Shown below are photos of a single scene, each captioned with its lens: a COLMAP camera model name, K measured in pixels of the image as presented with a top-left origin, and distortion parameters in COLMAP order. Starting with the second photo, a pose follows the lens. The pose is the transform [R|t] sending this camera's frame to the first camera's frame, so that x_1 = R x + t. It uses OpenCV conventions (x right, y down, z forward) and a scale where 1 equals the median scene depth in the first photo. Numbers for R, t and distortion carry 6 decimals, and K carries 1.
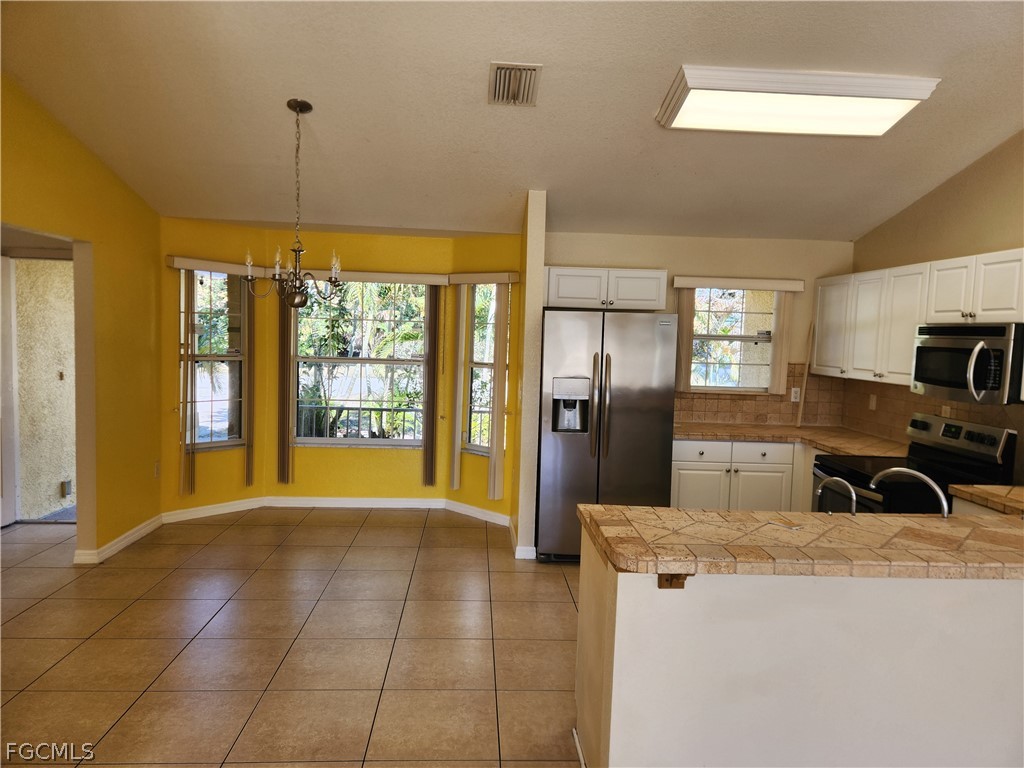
lens RADIAL K [[693.2, 0, 514.4], [0, 693.2, 381.5], [0, 0, 1]] dist [0.047699, -0.031229]
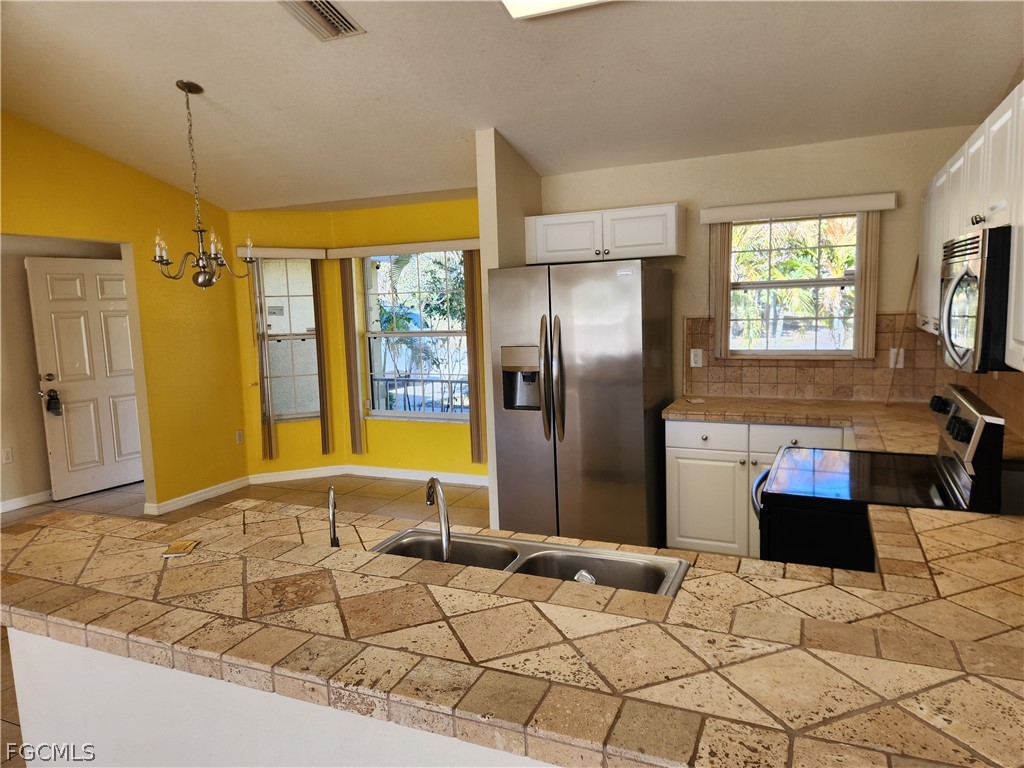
lens RADIAL K [[693.2, 0, 520.0], [0, 693.2, 383.9], [0, 0, 1]] dist [0.047699, -0.031229]
pose [[0.886002, -0.005201, -0.463653, 0.443128], [0.027635, 0.998752, 0.041605, 0.005372], [0.462858, -0.049675, 0.885040, 0.225921]]
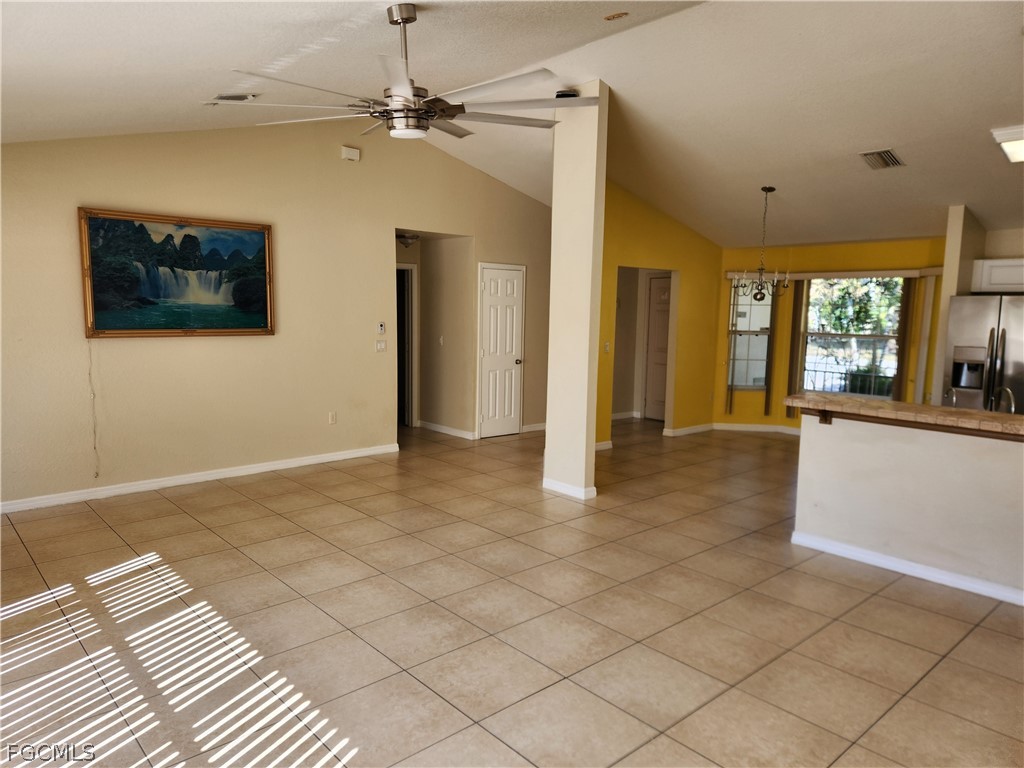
lens RADIAL K [[693.2, 0, 510.9], [0, 693.2, 388.4], [0, 0, 1]] dist [0.047699, -0.031229]
pose [[0.622345, 0.070574, -0.779555, 0.544468], [-0.050240, 0.997475, 0.050195, 0.046635], [0.781129, 0.007926, 0.624319, -0.478741]]
